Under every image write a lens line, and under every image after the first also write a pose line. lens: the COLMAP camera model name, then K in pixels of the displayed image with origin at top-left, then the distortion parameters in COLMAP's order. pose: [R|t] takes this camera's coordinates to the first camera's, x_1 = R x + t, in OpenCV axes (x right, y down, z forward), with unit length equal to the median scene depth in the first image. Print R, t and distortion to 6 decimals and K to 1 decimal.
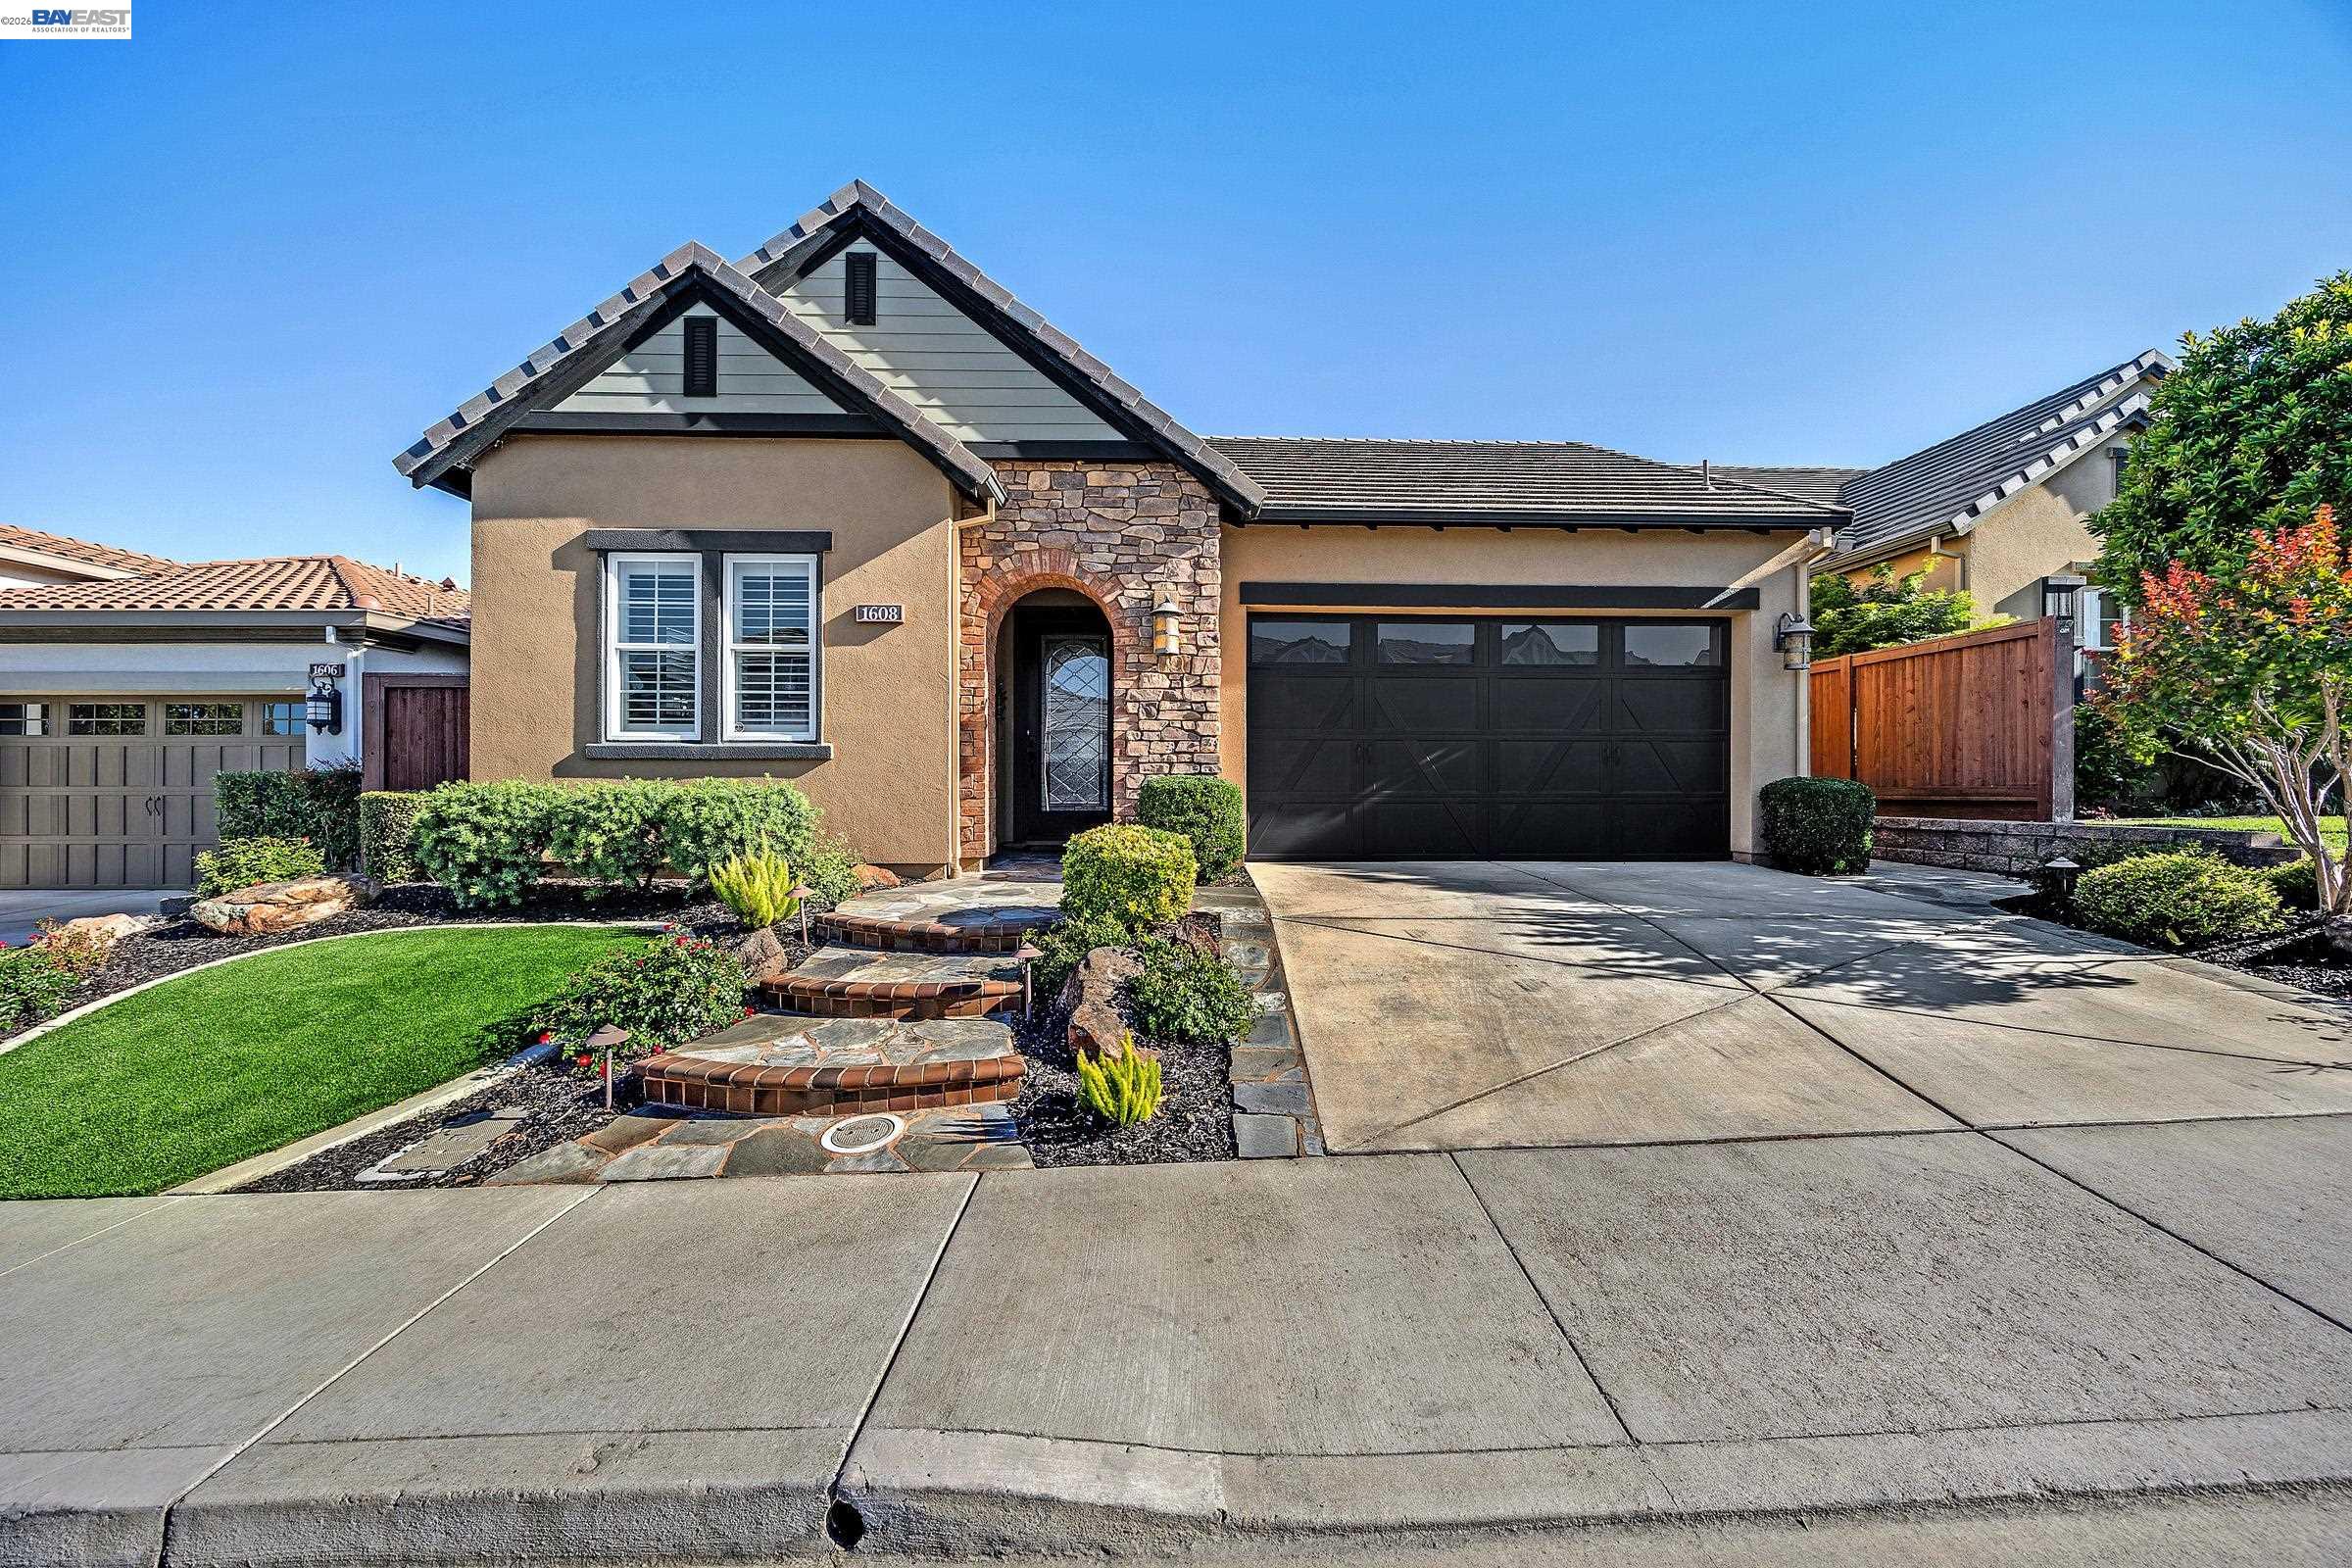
lens RADIAL K [[899.7, 0, 1176.0], [0, 899.7, 784.0], [0, 0, 1]] dist [-0.001238, -0.000199]
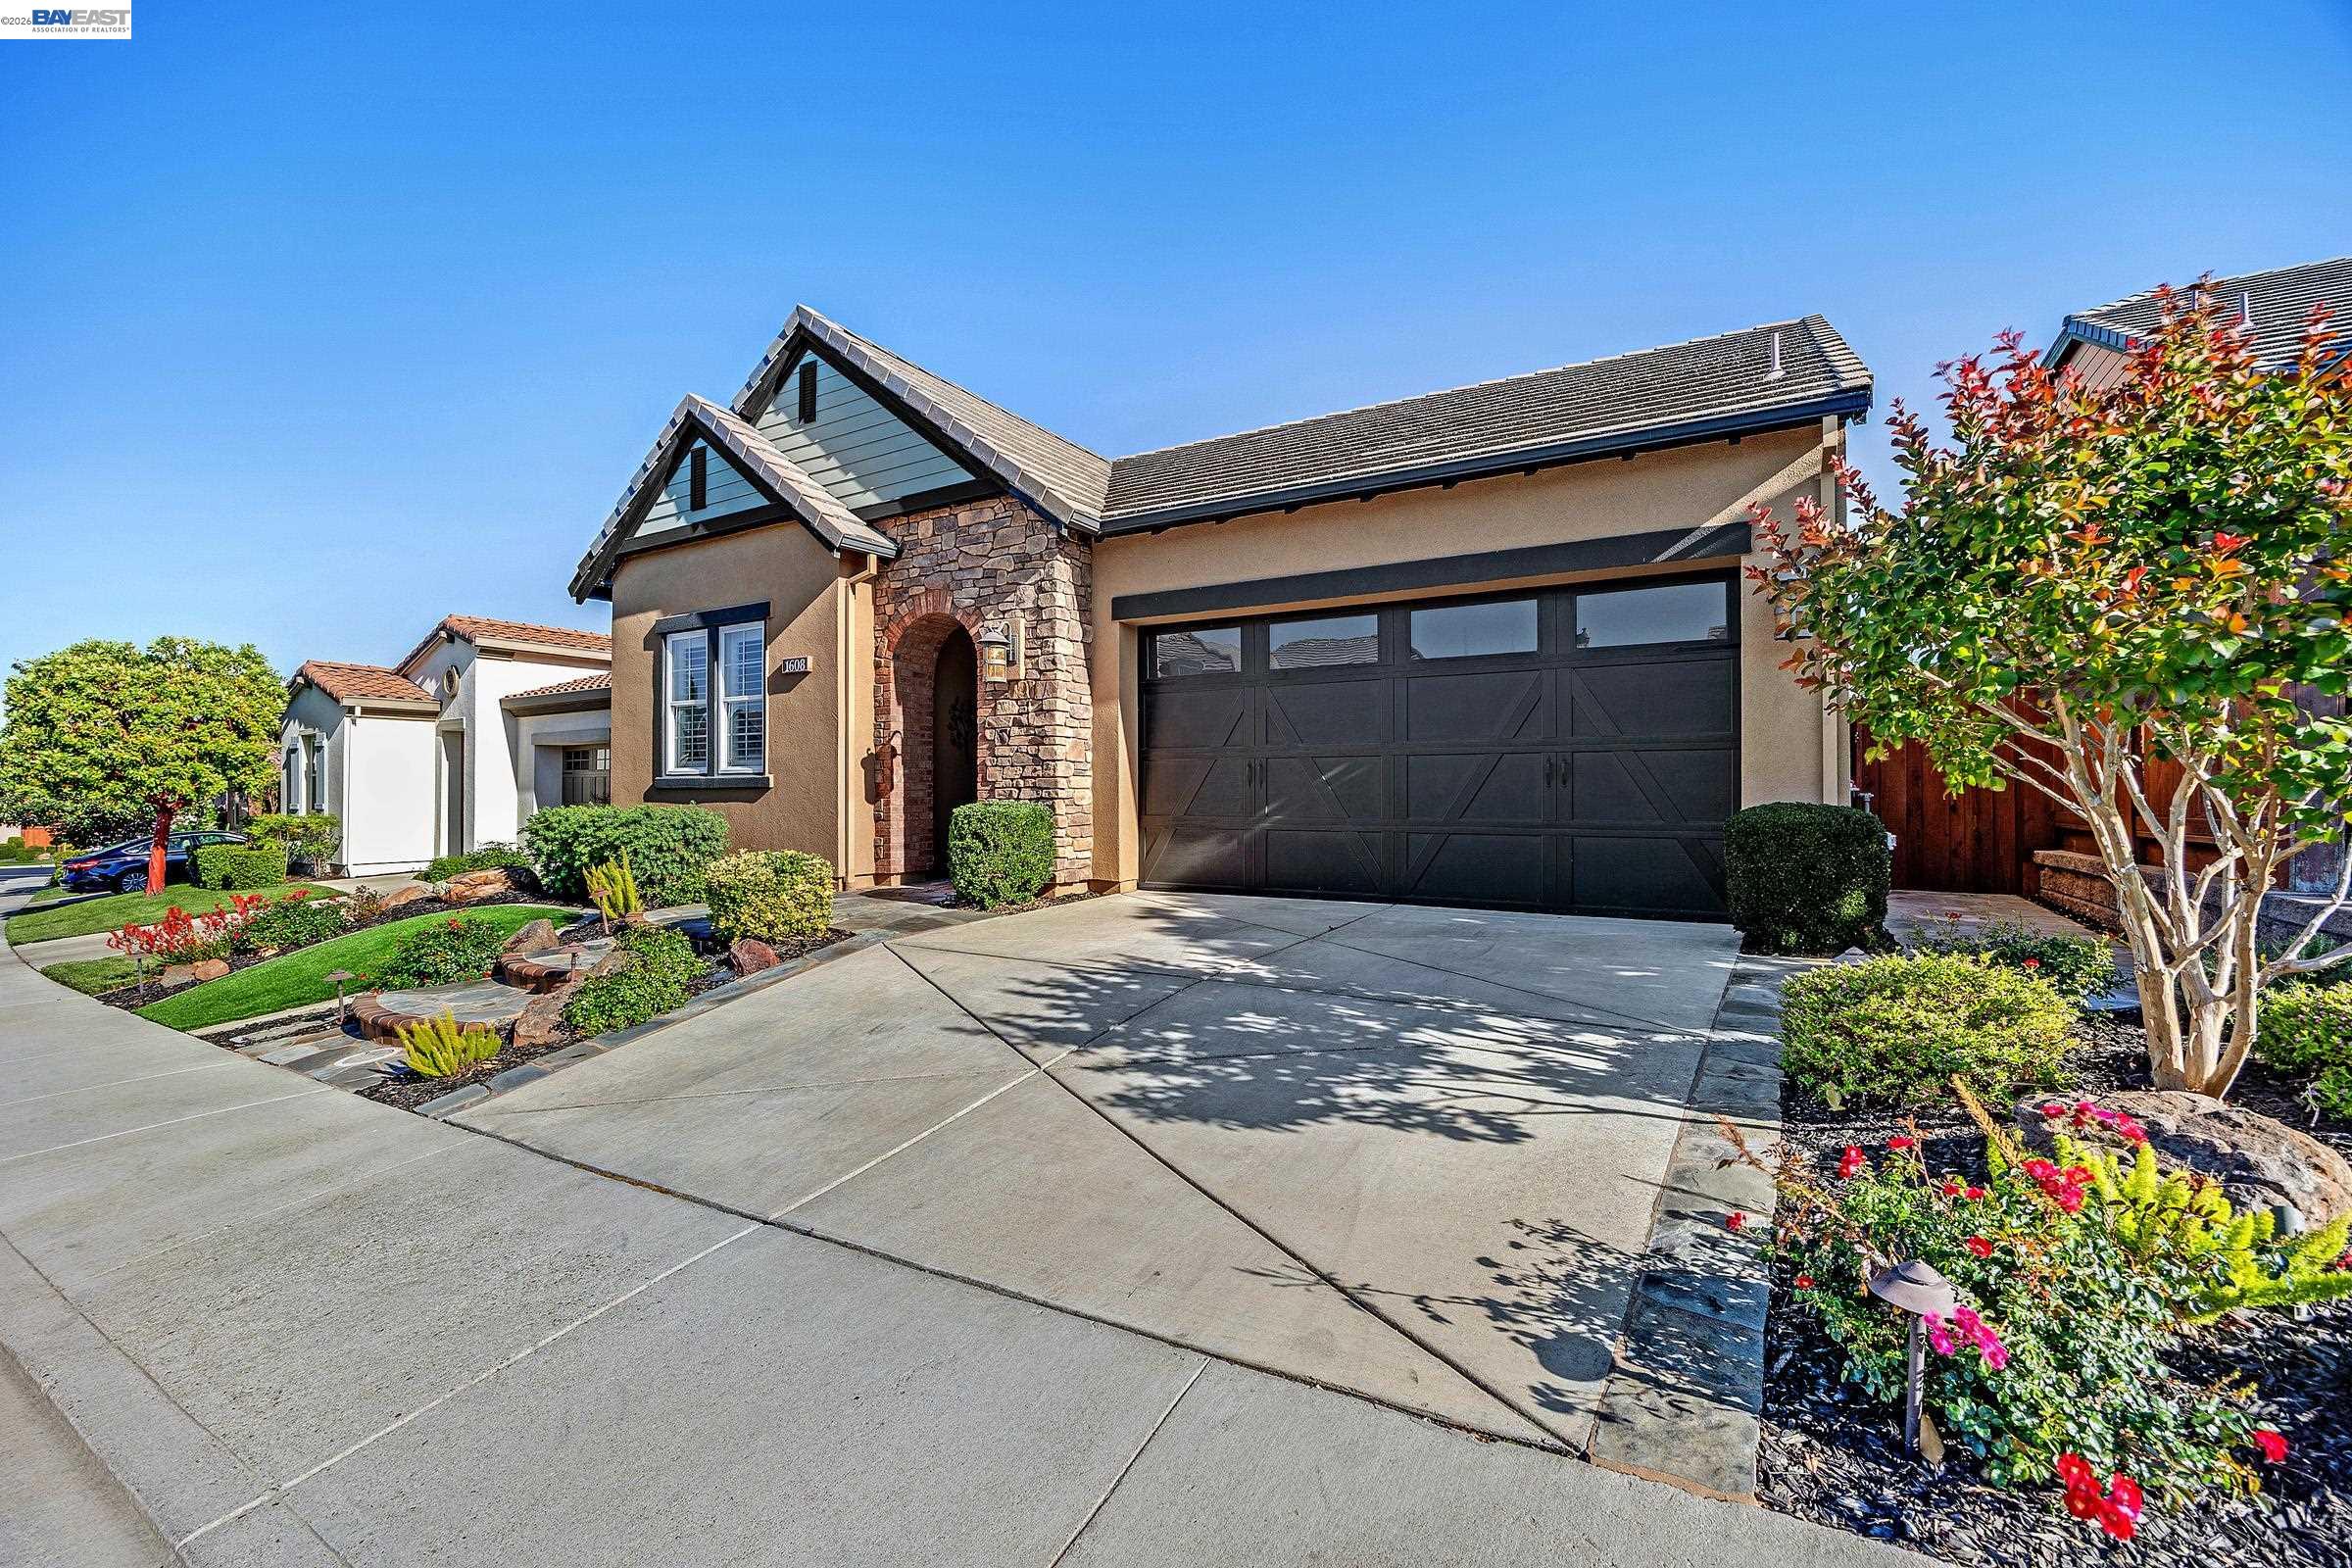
lens RADIAL K [[981.4, 0, 1176.0], [0, 981.4, 784.0], [0, 0, 1]] dist [-0.014470, -0.000020]
pose [[0.843359, -0.007873, -0.537293, 0.753129], [0.004681, 0.999962, -0.007304, -0.019151], [0.537331, 0.003644, 0.843364, 0.168896]]
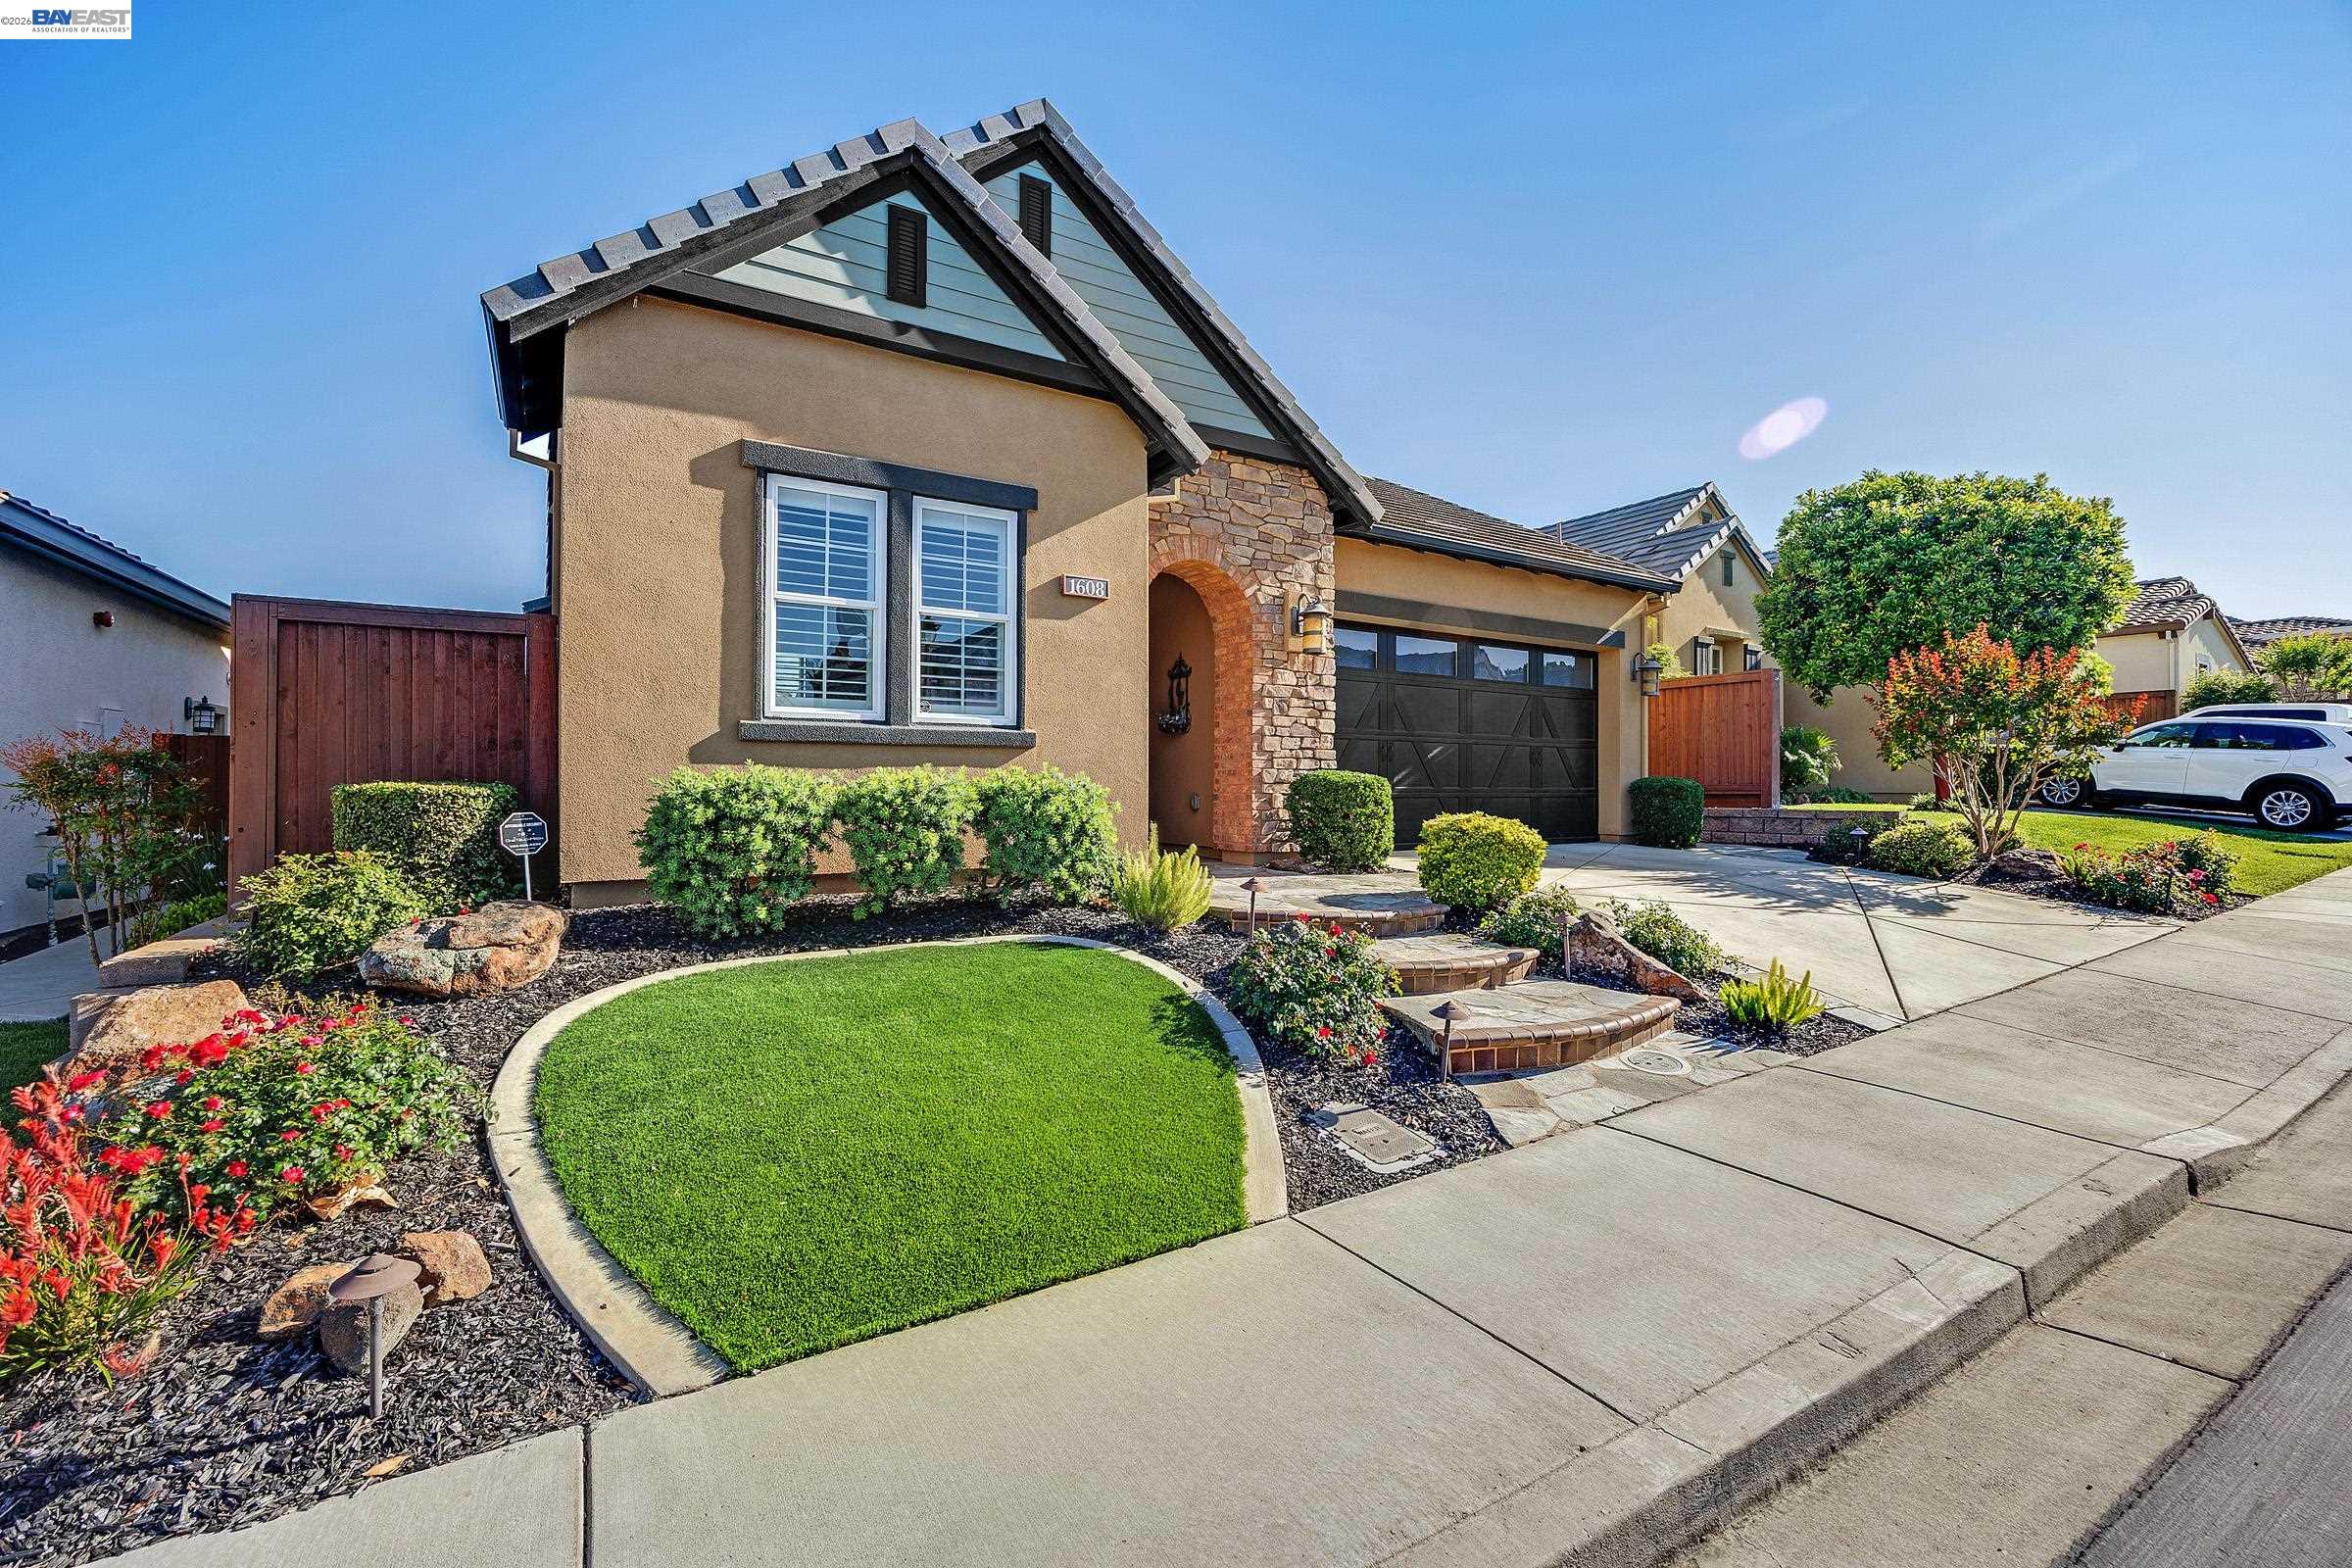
lens RADIAL K [[1009.6, 0, 1176.0], [0, 1009.6, 784.0], [0, 0, 1]] dist [-0.015875, 0.000081]
pose [[0.862065, 0.003196, 0.506788, -0.728097], [-0.001542, 0.999992, -0.003683, 0.010789], [-0.506796, 0.002393, 0.862063, 0.077453]]
